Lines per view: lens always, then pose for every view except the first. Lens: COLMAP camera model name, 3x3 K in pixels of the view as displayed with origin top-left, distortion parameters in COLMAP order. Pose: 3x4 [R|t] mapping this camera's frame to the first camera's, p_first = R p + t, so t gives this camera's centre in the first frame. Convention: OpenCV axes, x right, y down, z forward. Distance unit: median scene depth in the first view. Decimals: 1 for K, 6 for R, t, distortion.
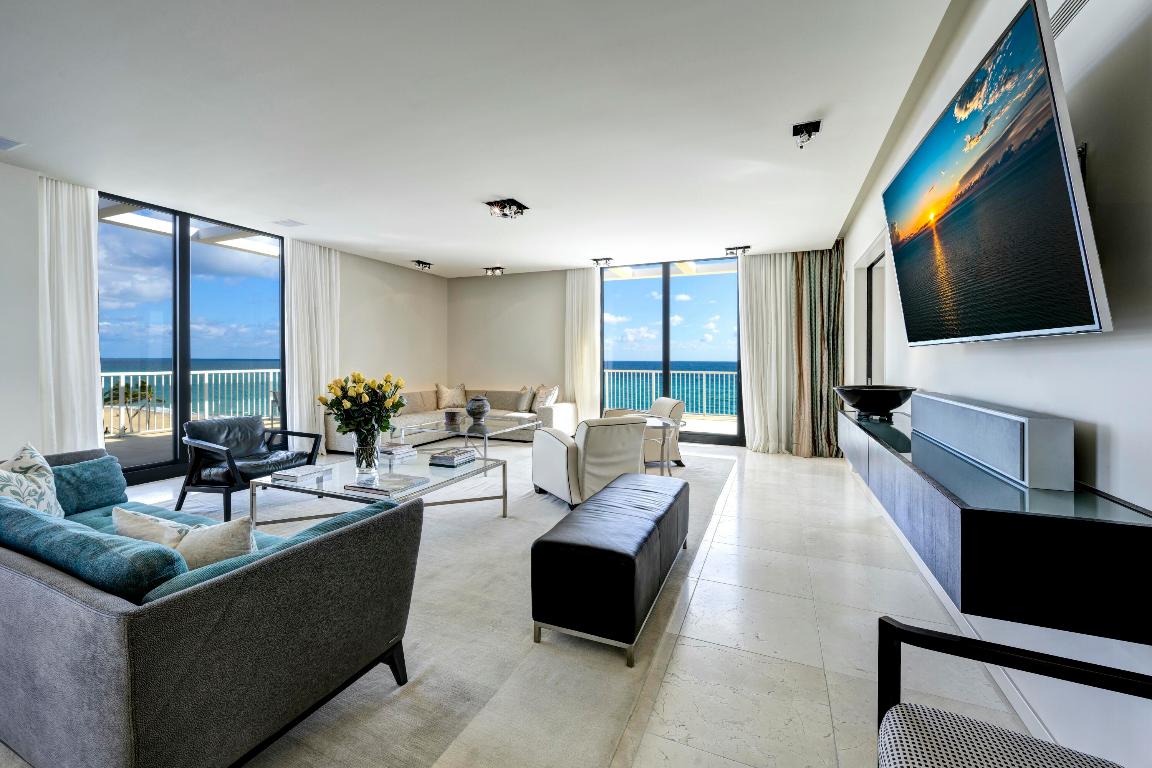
lens RADIAL K [[468.8, 0, 575.8], [0, 468.8, 358.0], [0, 0, 1]] dist [0.000717, -0.000008]
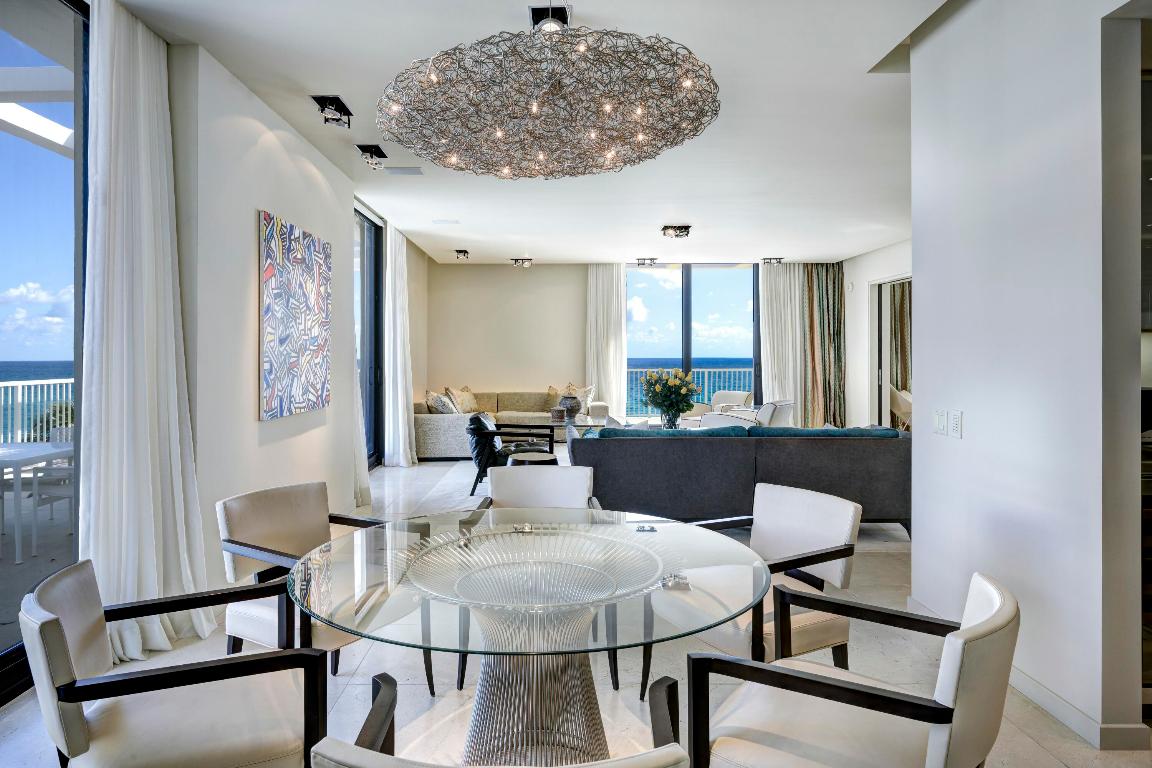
lens RADIAL K [[715.9, 0, 575.3], [0, 715.9, 352.8], [0, 0, 1]] dist [-0.003582, -0.001113]
pose [[0.912289, -0.006096, 0.409501, -0.700060], [0.008692, 0.999952, -0.004478, -0.002004], [-0.409454, 0.007644, 0.912299, -0.335519]]
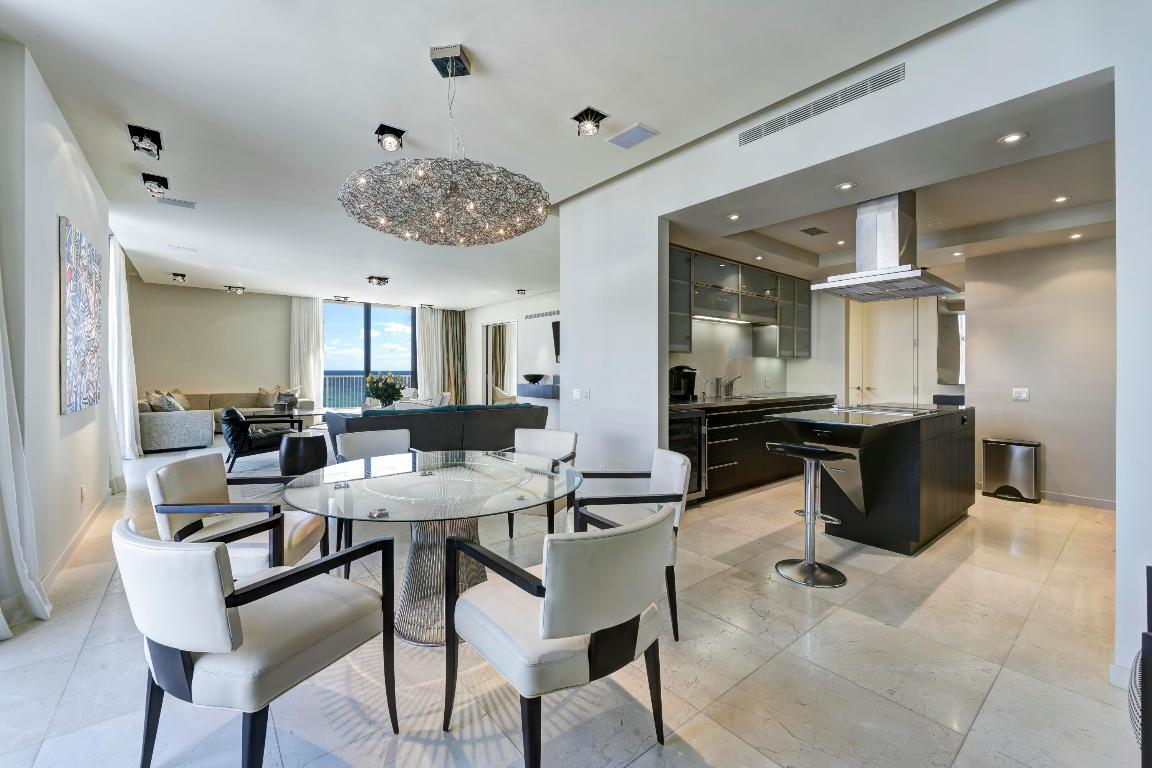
lens RADIAL K [[459.4, 0, 572.1], [0, 459.4, 373.1], [0, 0, 1]] dist [-0.000371, -0.000217]
pose [[0.459783, -0.009755, 0.887978, -0.854457], [0.001976, 0.999948, 0.009962, 0.010157], [-0.888029, -0.002826, 0.459778, -0.269109]]
